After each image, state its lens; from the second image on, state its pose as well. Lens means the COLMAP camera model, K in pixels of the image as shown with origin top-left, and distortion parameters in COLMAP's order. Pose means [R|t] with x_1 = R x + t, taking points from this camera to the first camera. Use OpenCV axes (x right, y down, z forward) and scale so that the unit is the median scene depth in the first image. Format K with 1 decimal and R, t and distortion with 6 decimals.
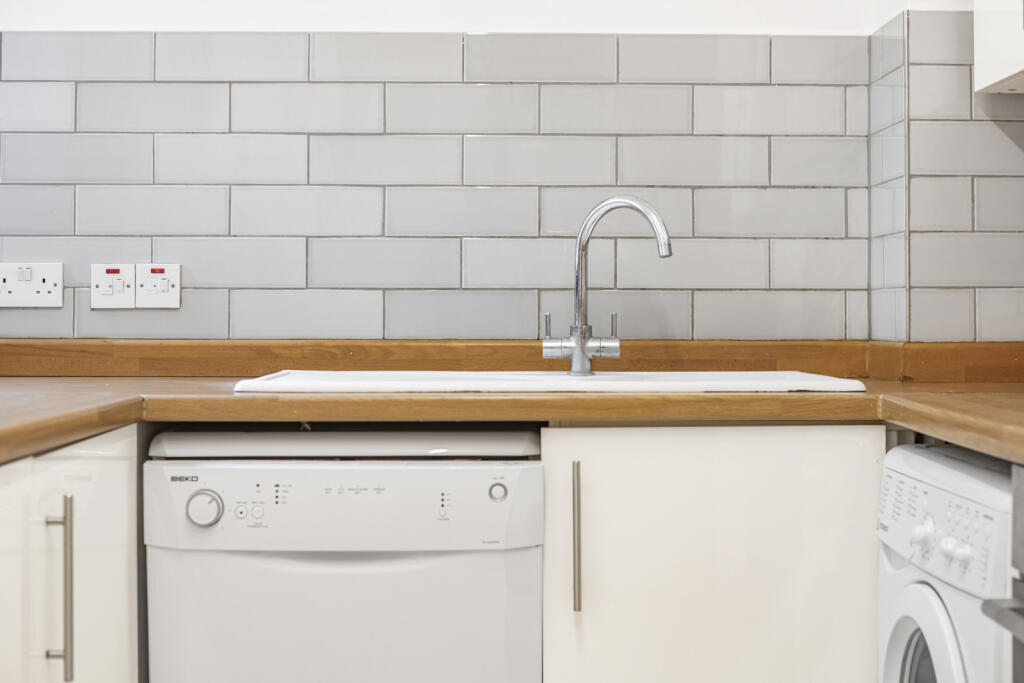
lens RADIAL K [[1507.8, 0, 512.3], [0, 1507.8, 320.5], [0, 0, 1]] dist [-0.073217, -0.001718]
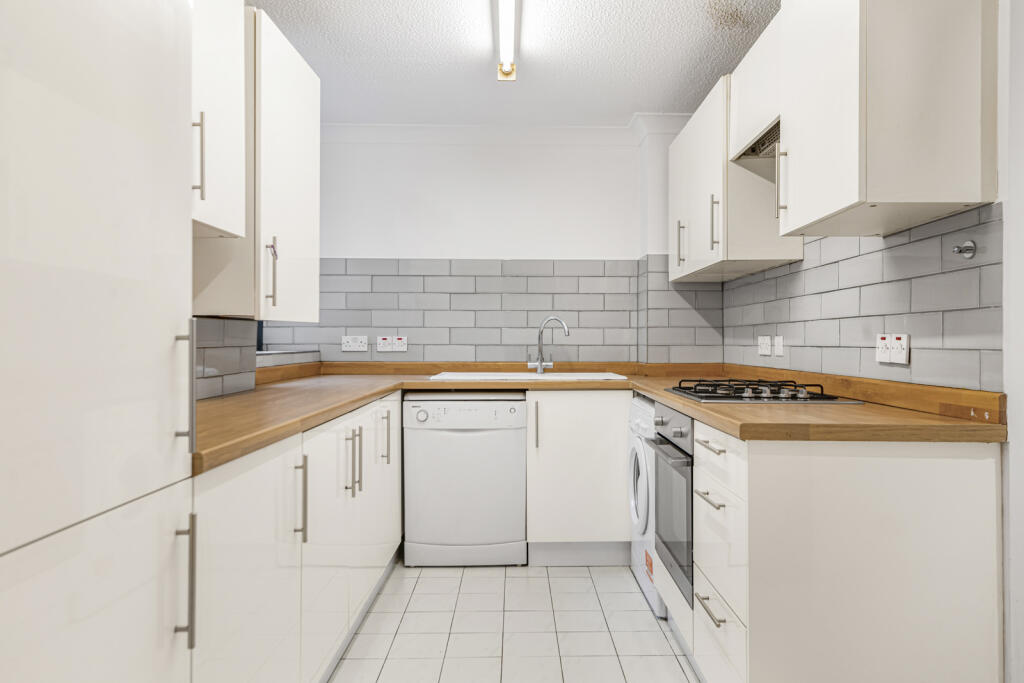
lens RADIAL K [[684.0, 0, 526.2], [0, 684.0, 341.0], [0, 0, 1]] dist [0.012764, 0.002416]
pose [[0.999993, 0.000195, 0.003794, 0.011688], [-0.000177, 0.999989, -0.004760, -0.024008], [-0.003795, 0.004759, 0.999981, -0.388613]]
